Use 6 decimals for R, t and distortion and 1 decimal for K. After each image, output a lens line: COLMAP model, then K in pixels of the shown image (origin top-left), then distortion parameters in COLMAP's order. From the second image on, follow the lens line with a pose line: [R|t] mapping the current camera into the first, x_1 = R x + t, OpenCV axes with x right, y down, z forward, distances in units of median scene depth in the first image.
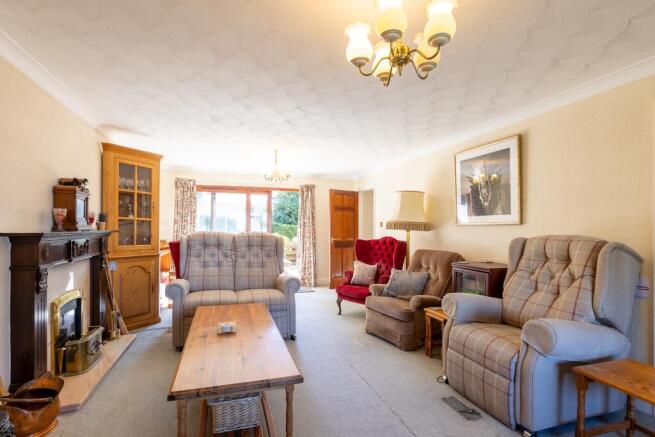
lens RADIAL K [[295.4, 0, 347.4], [0, 295.4, 230.0], [0, 0, 1]] dist [0.002999, -0.002119]
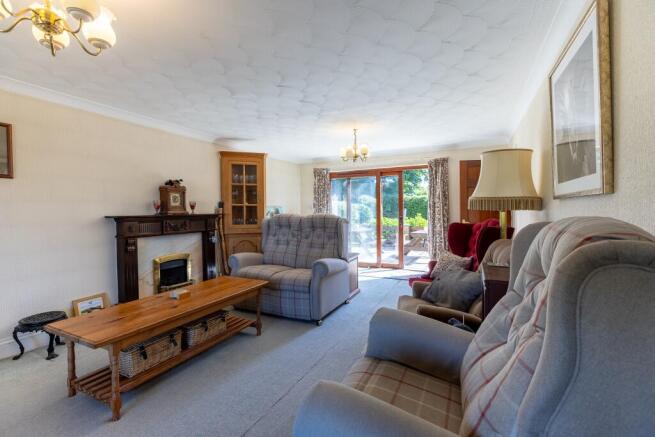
lens RADIAL K [[295.4, 0, 327.3], [0, 295.4, 214.8], [0, 0, 1]] dist [0.002999, -0.002119]
pose [[0.722206, -0.005939, -0.691652, 0.455201], [0.013127, 0.999901, 0.005122, 0.004584], [0.691553, -0.012778, 0.722213, 0.291244]]
